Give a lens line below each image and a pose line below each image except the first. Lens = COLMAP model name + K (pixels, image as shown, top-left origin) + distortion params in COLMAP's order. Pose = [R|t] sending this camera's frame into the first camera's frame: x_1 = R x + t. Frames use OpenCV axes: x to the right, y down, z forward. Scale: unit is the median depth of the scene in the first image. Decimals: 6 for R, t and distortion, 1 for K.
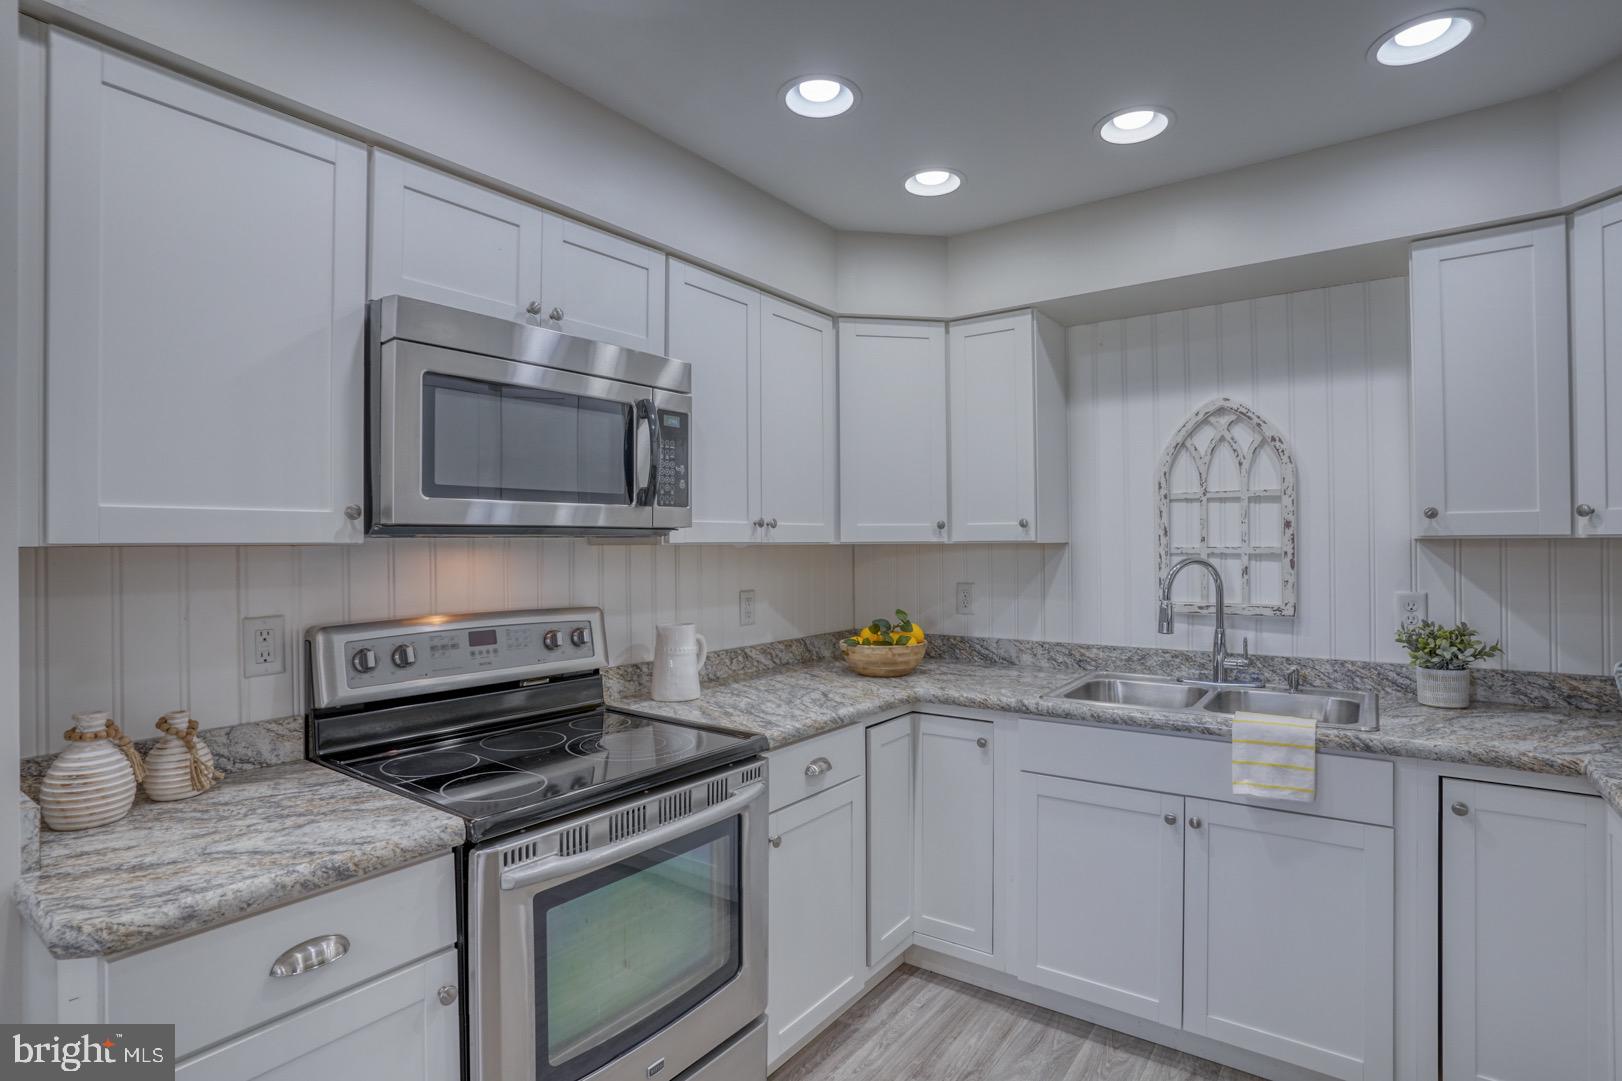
lens RADIAL K [[812.5, 0, 823.5], [0, 812.5, 538.2], [0, 0, 1]] dist [-0.072749, 0.033166]
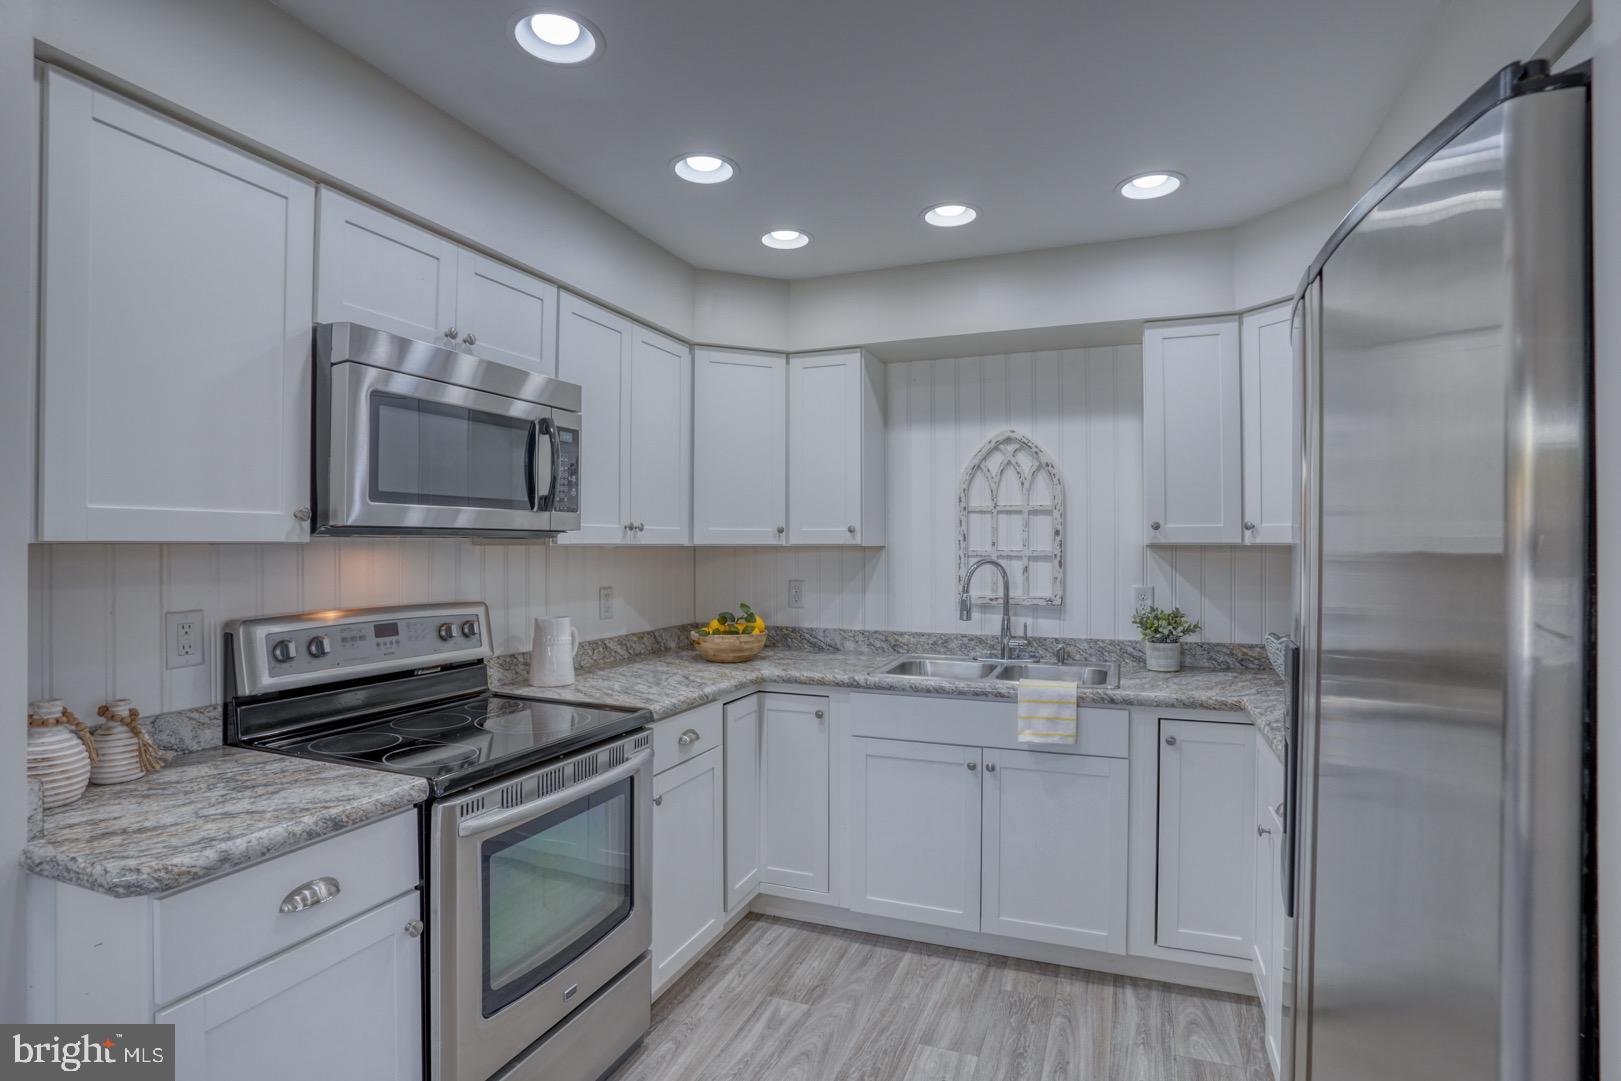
lens RADIAL K [[812.0, 0, 821.0], [0, 812.0, 537.3], [0, 0, 1]] dist [-0.072749, 0.033166]
pose [[0.968770, 0.009723, 0.247771, -0.111845], [-0.009100, 0.999952, -0.003662, -0.002386], [-0.247795, 0.001293, 0.968812, -0.172053]]
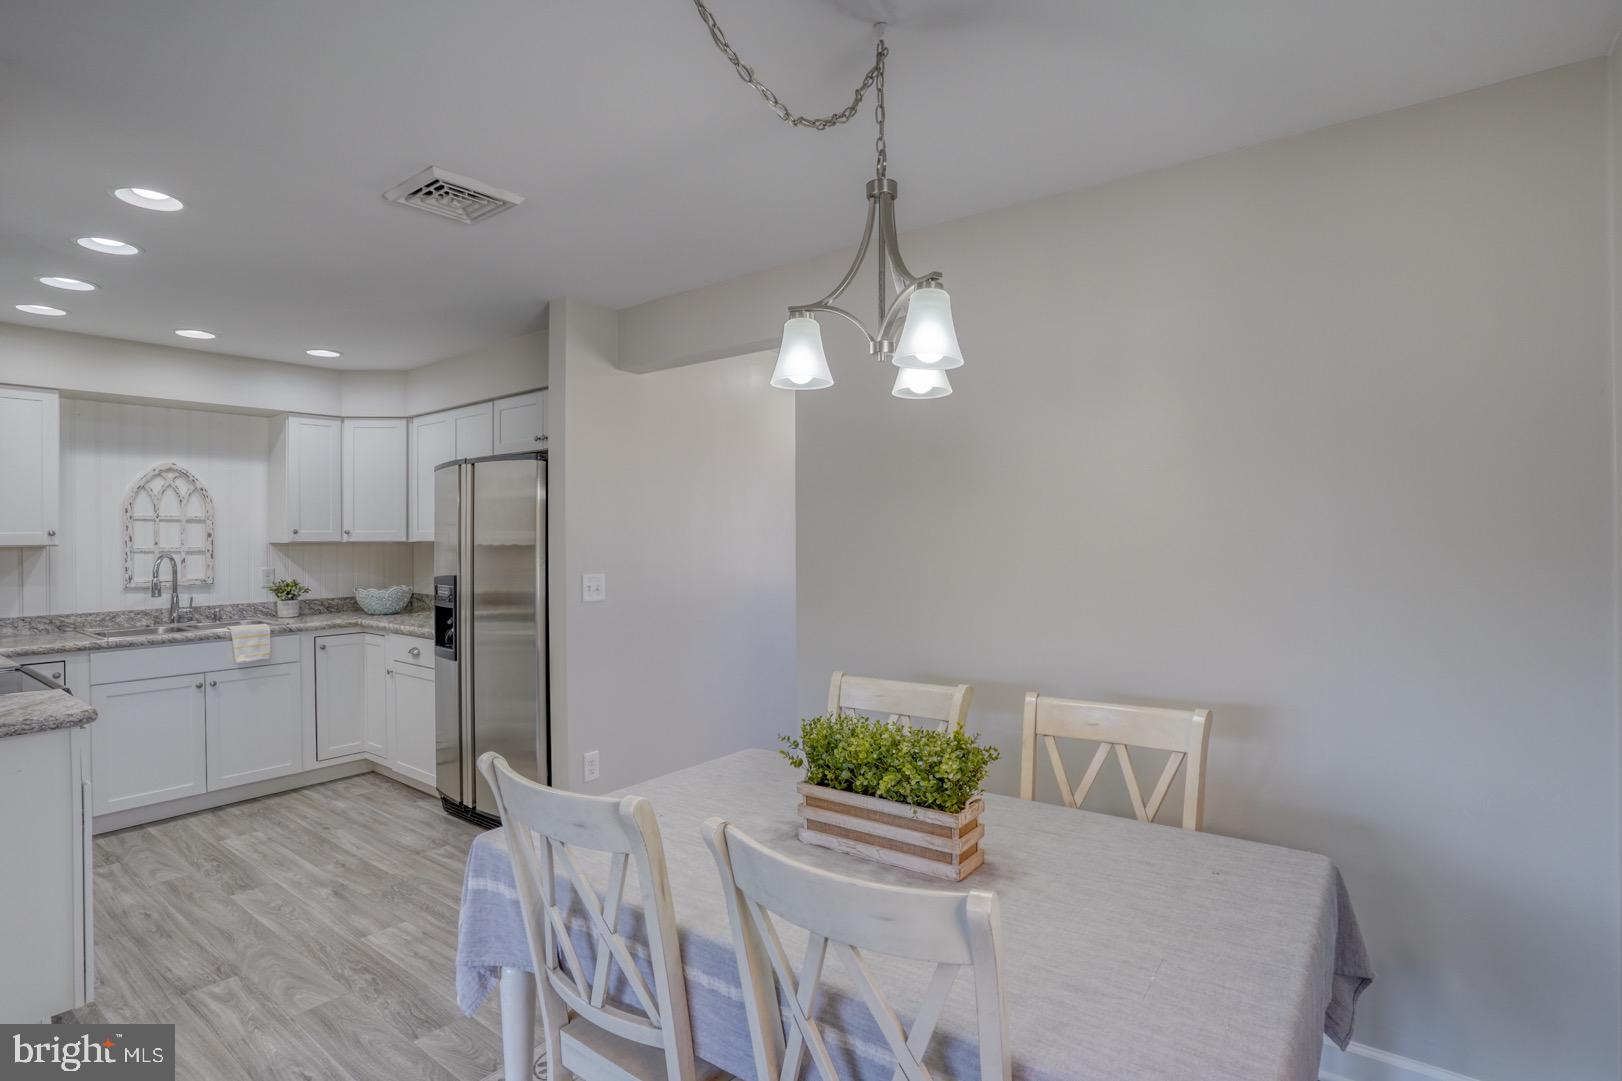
lens RADIAL K [[812.5, 0, 805.4], [0, 812.5, 534.8], [0, 0, 1]] dist [-0.072749, 0.033166]
pose [[0.035395, 0.006100, 0.999355, -1.417513], [0.000475, 0.999981, -0.006121, -0.007196], [-0.999373, 0.000692, 0.035391, -0.551936]]
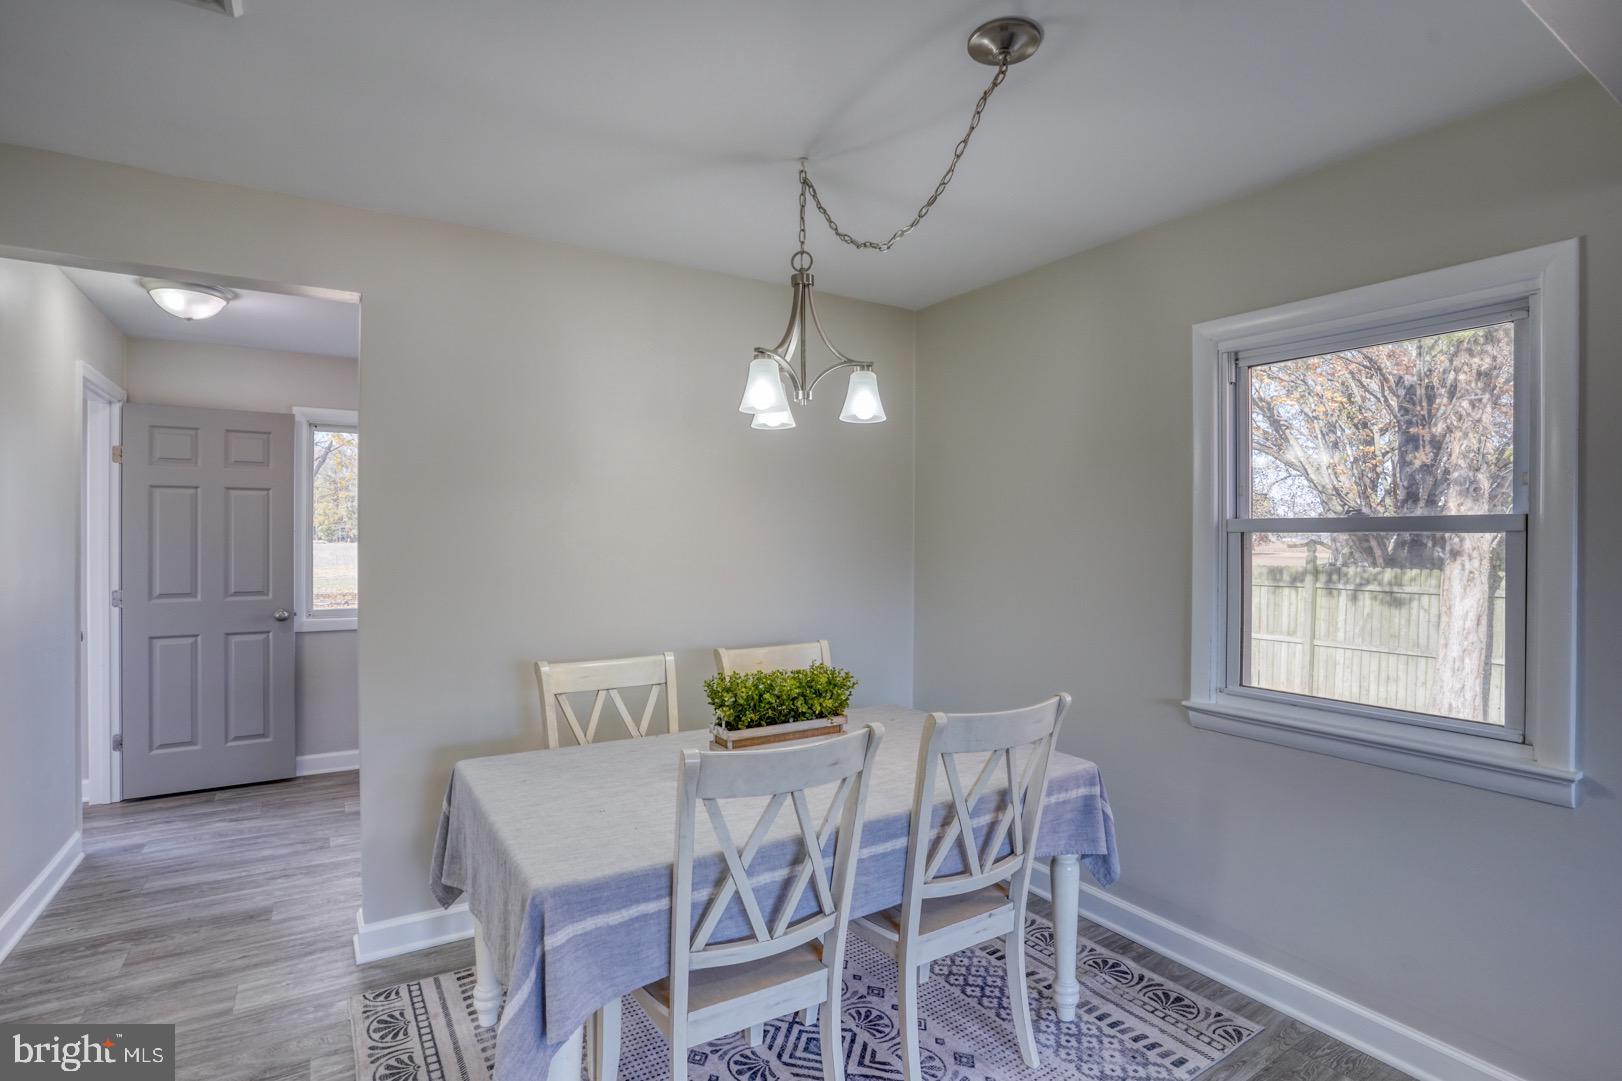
lens RADIAL K [[785.6, 0, 822.8], [0, 785.6, 547.5], [0, 0, 1]] dist [-0.014001, 0.000206]
pose [[-0.930735, -0.006899, 0.365629, -1.020144], [-0.009405, 0.999943, -0.005073, 0.022040], [-0.365574, -0.008160, -0.930747, 0.406294]]
